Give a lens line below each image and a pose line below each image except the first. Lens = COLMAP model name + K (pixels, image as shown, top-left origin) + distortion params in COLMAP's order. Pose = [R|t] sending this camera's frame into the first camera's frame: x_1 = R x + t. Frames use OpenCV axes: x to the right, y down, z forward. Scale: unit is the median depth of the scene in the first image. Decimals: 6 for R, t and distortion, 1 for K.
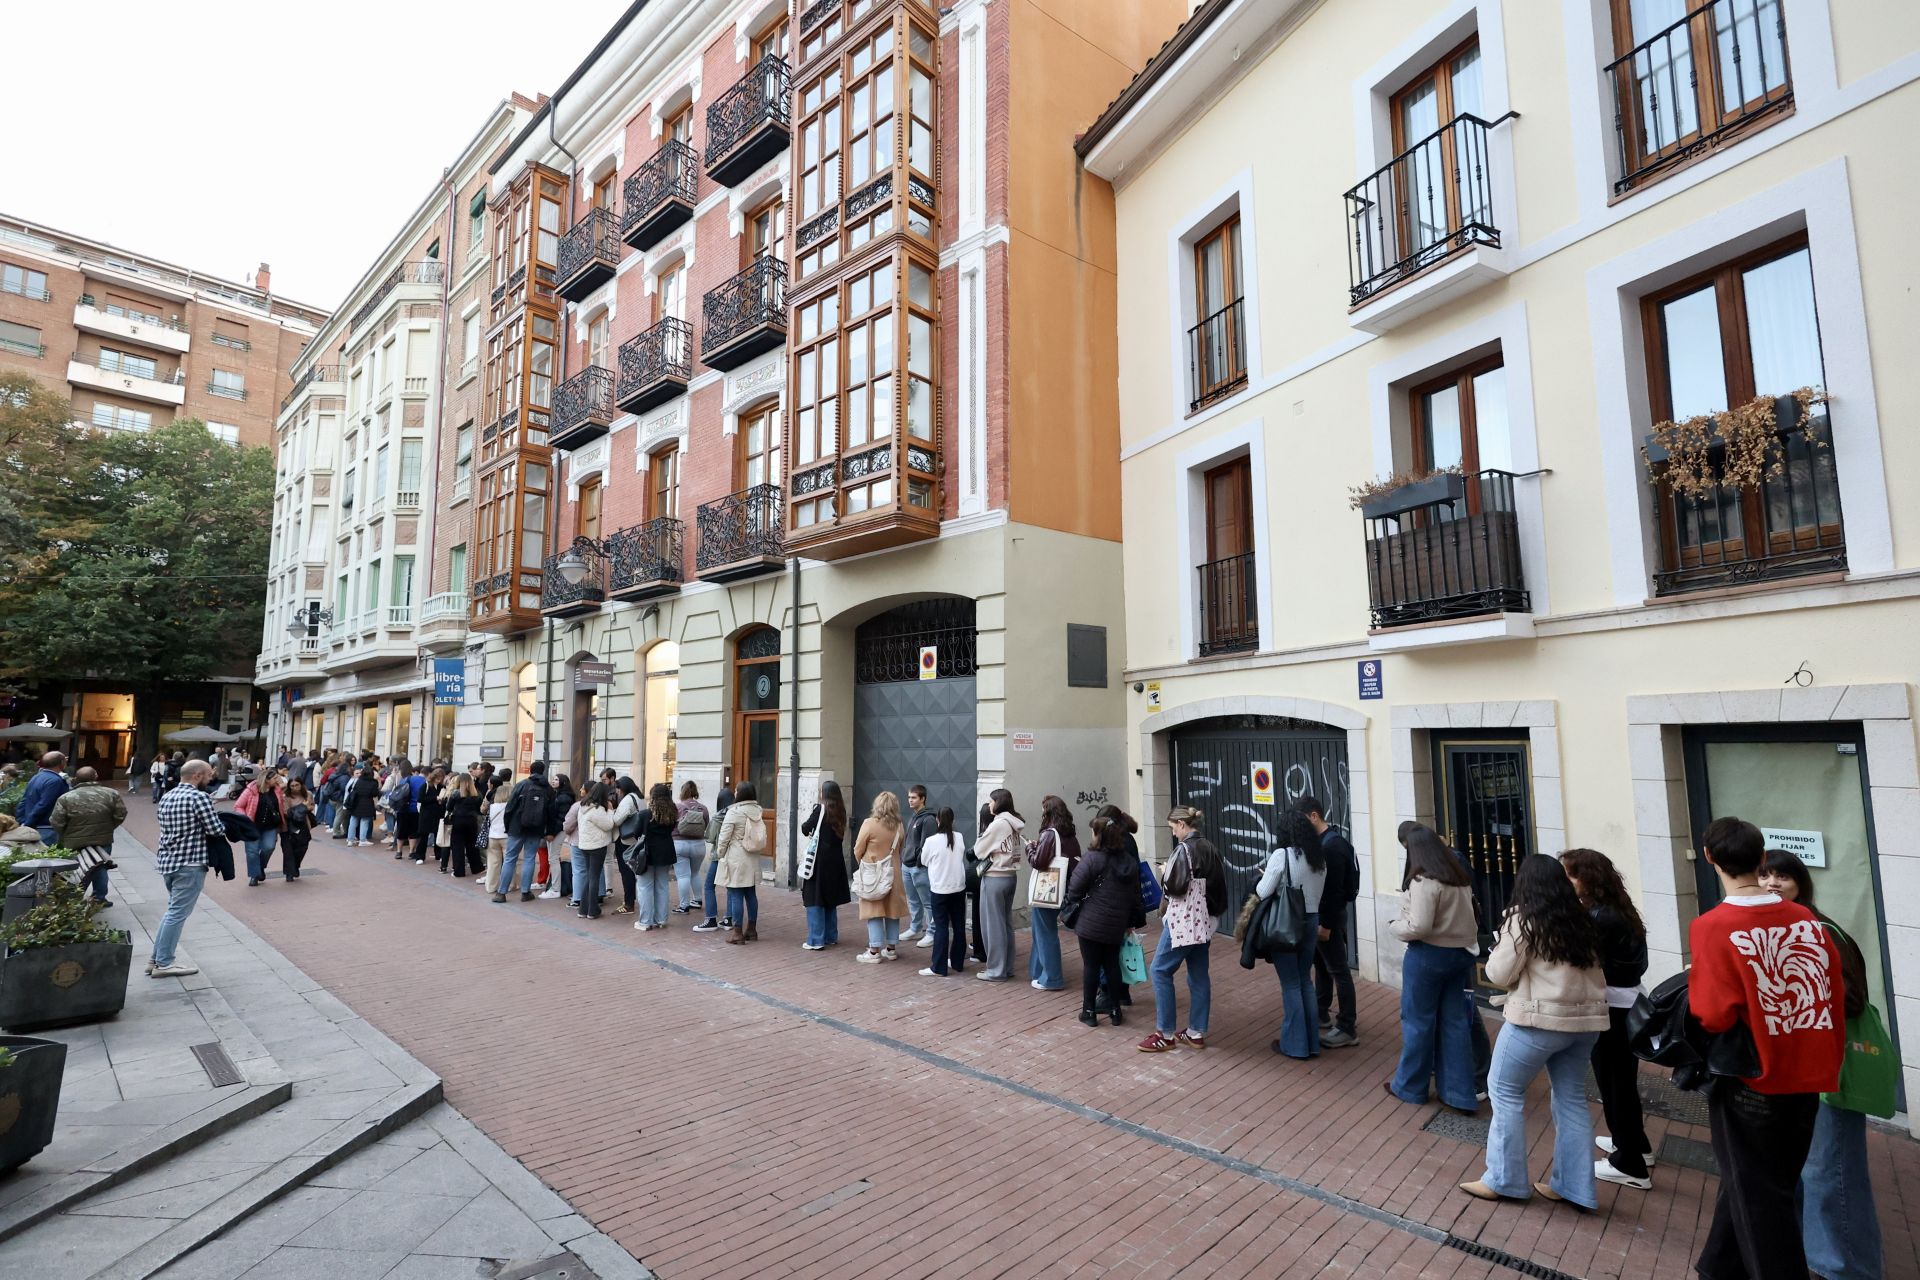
lens RADIAL K [[885.3, 0, 972.2], [0, 885.3, 642.7], [0, 0, 1]] dist [-0.004408, 0.000509]
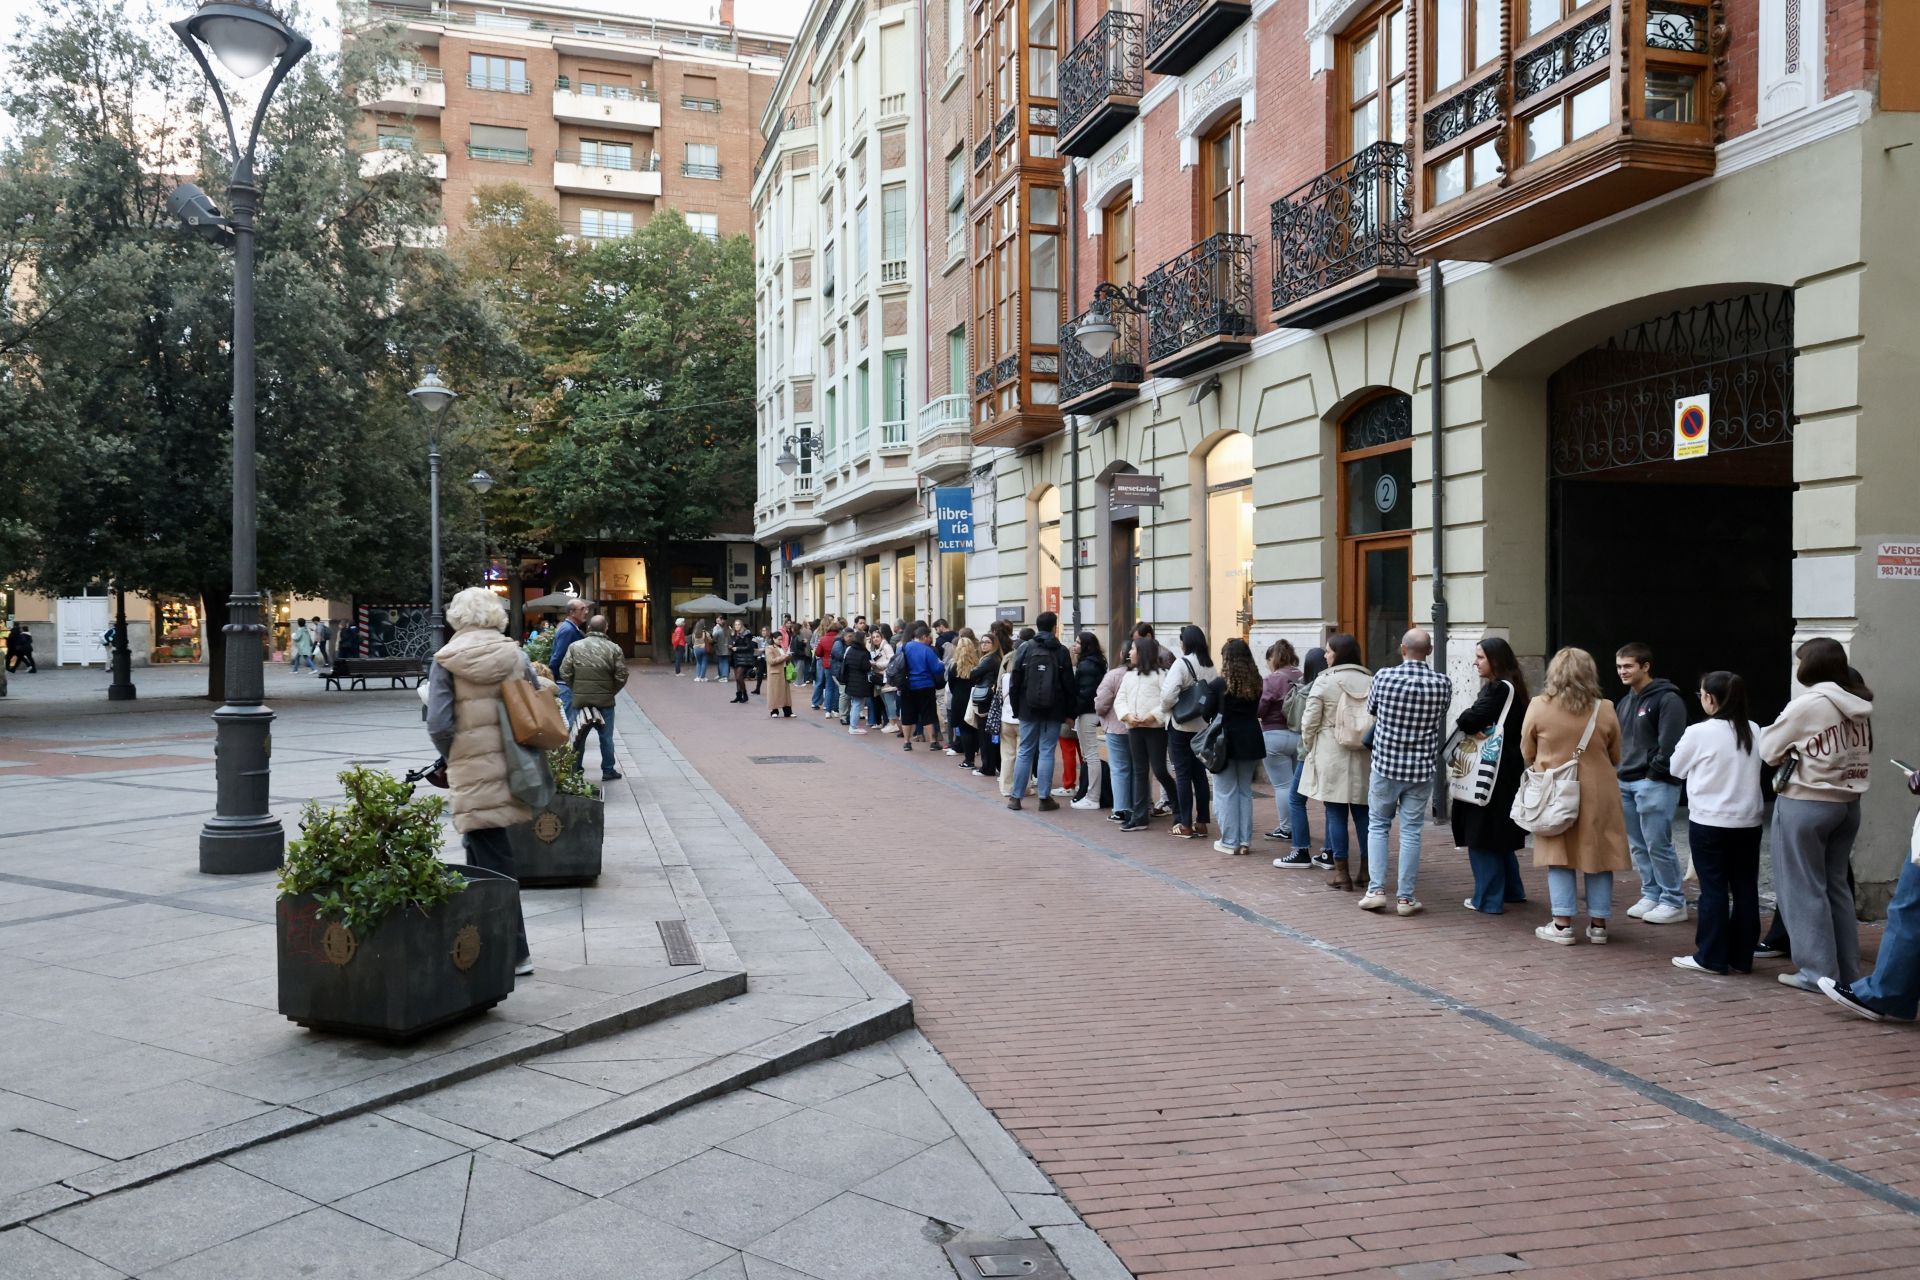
lens RADIAL K [[1401.8, 0, 960.0], [0, 1401.8, 640.0], [0, 0, 1]] dist [0.014797, 0.012074]
pose [[0.854440, 0.006957, -0.519504, 0.013449], [0.057331, 0.992541, 0.107585, 0.028655], [0.516378, -0.121709, 0.847668, 0.026781]]
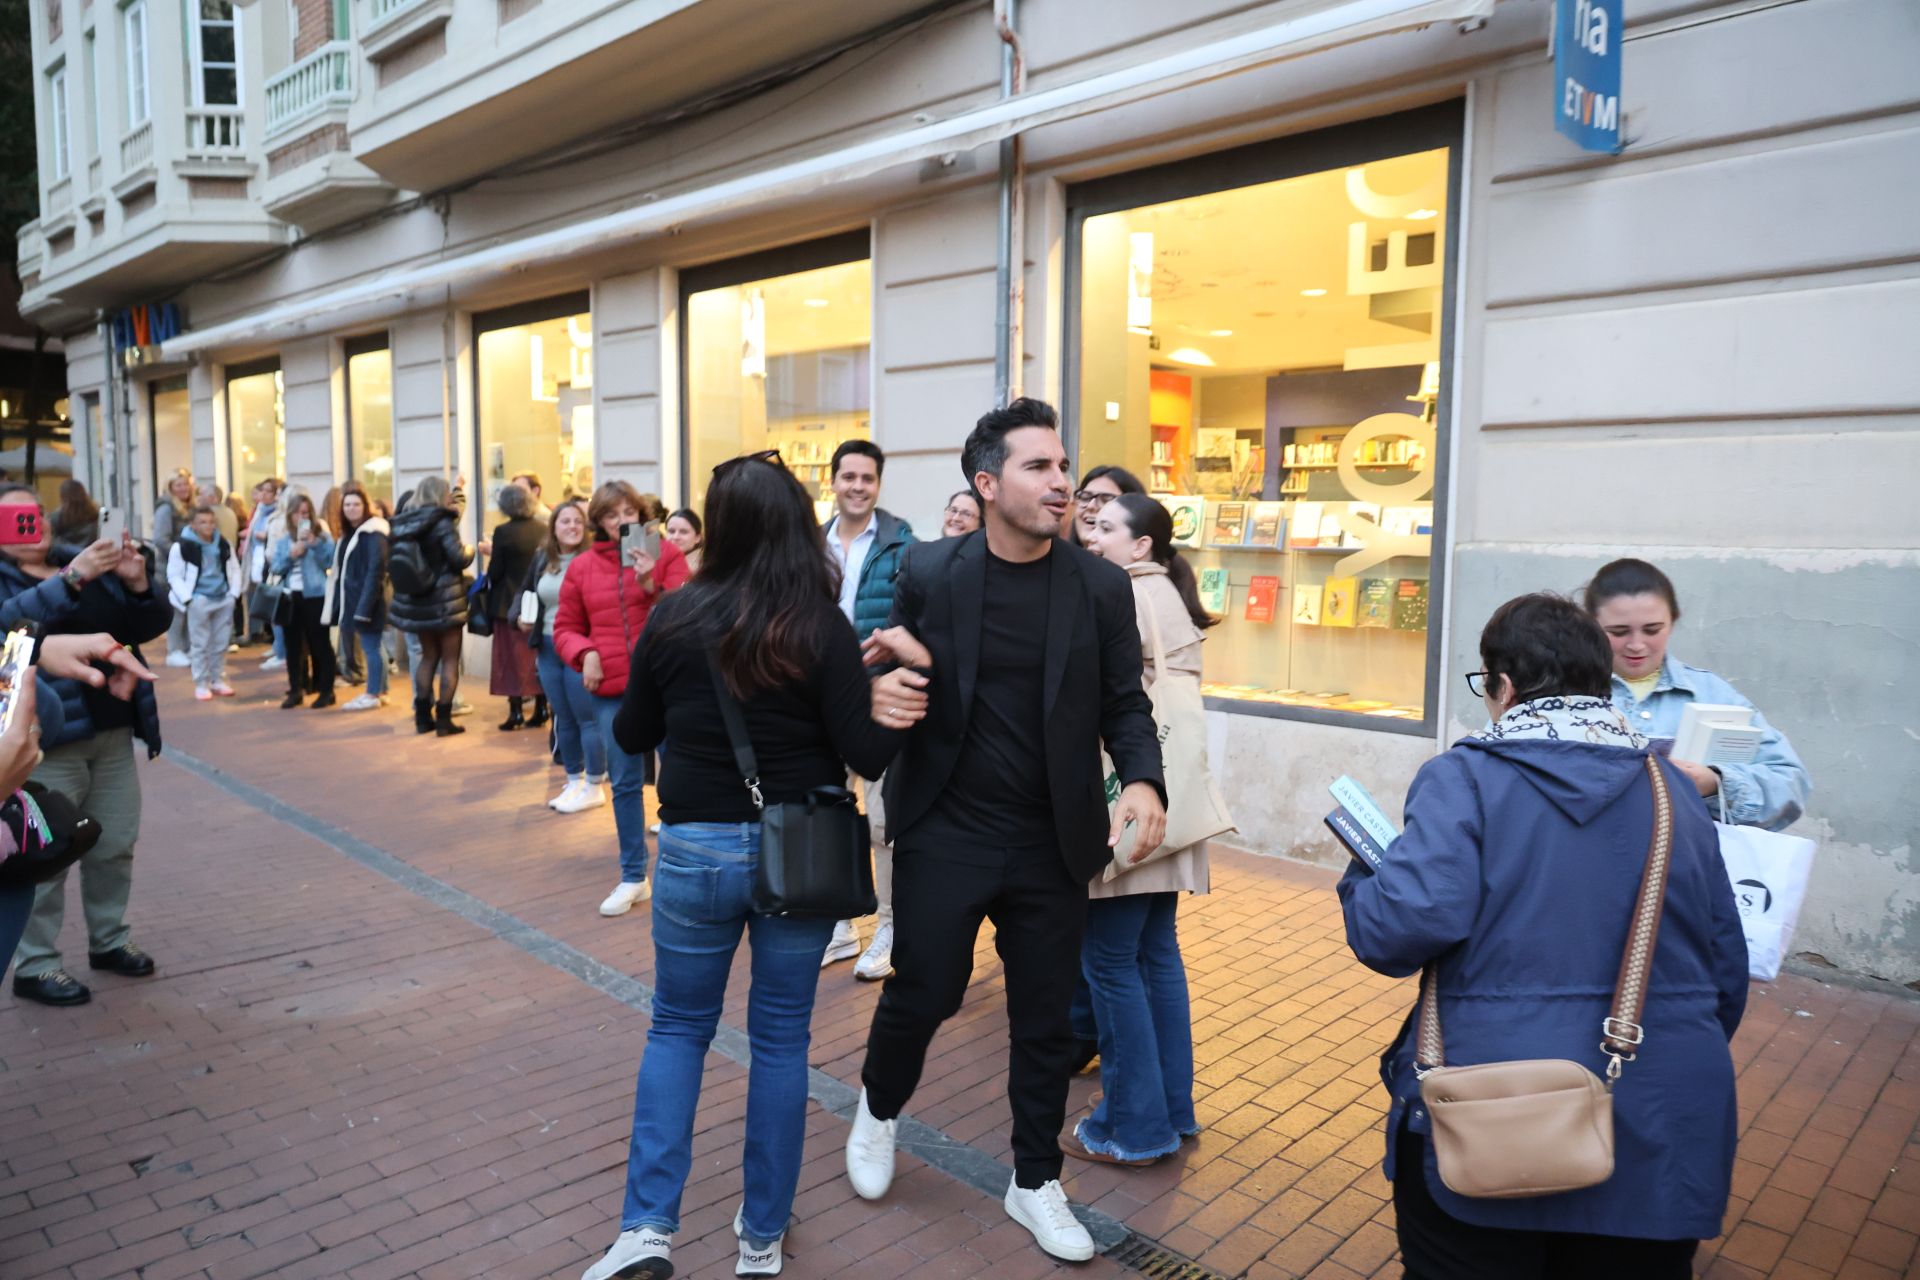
lens RADIAL K [[1233.9, 0, 960.0], [0, 1233.9, 640.0], [0, 0, 1]] dist [-0.001778, -0.004597]
pose [[0.999691, 0.024682, -0.003063, -1.062114], [-0.023536, 0.978635, 0.204251, 0.171583], [0.008039, -0.204116, 0.978914, 1.205043]]
